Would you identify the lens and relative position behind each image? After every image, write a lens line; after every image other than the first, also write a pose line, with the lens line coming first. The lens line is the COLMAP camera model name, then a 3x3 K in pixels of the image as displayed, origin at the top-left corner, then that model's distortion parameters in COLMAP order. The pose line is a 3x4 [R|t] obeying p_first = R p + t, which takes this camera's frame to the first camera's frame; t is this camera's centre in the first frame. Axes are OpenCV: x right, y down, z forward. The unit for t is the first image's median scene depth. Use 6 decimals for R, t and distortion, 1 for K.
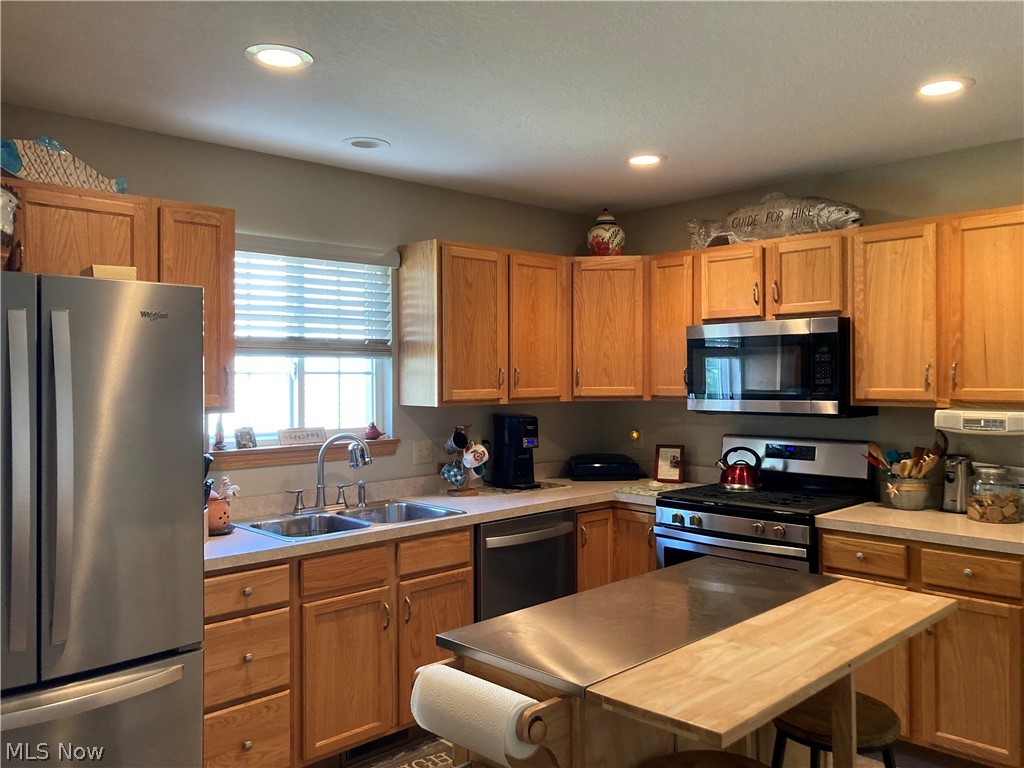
lens RADIAL K [[840.8, 0, 511.3], [0, 840.8, 378.7], [0, 0, 1]] dist [0.042471, -0.078208]
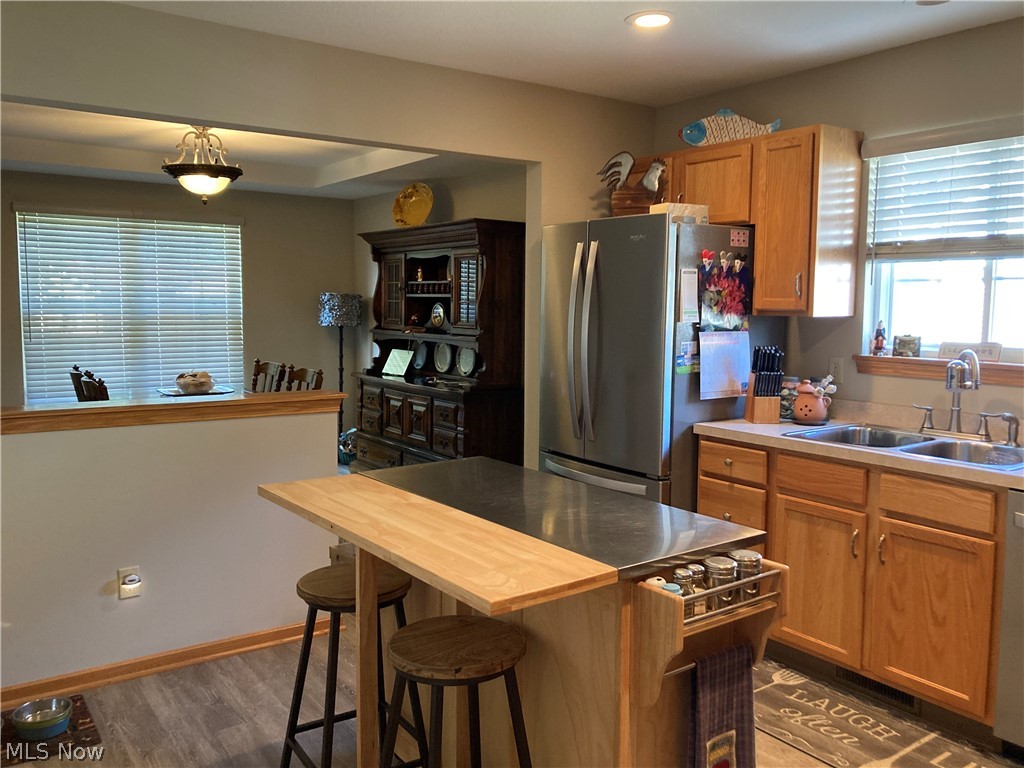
lens RADIAL K [[840.8, 0, 511.7], [0, 840.8, 383.9], [0, 0, 1]] dist [0.042471, -0.078208]
pose [[-0.156185, 0.101924, -0.982455, 0.735579], [-0.011084, 0.994418, 0.104927, 0.016451], [0.987666, 0.027278, -0.154183, 0.715622]]
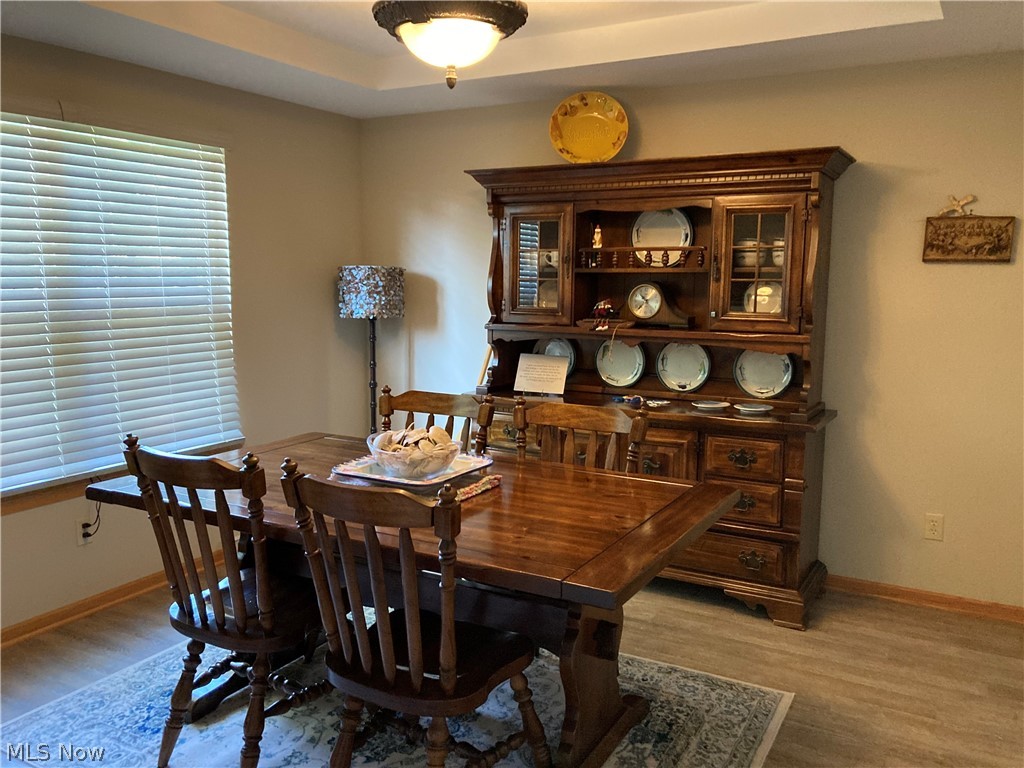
lens RADIAL K [[840.8, 0, 514.1], [0, 840.8, 383.2], [0, 0, 1]] dist [0.042471, -0.078208]
pose [[0.283906, 0.134059, -0.949434, 0.549991], [-0.007207, 0.990448, 0.137695, 0.016078], [0.958825, -0.032250, 0.282161, 0.459500]]
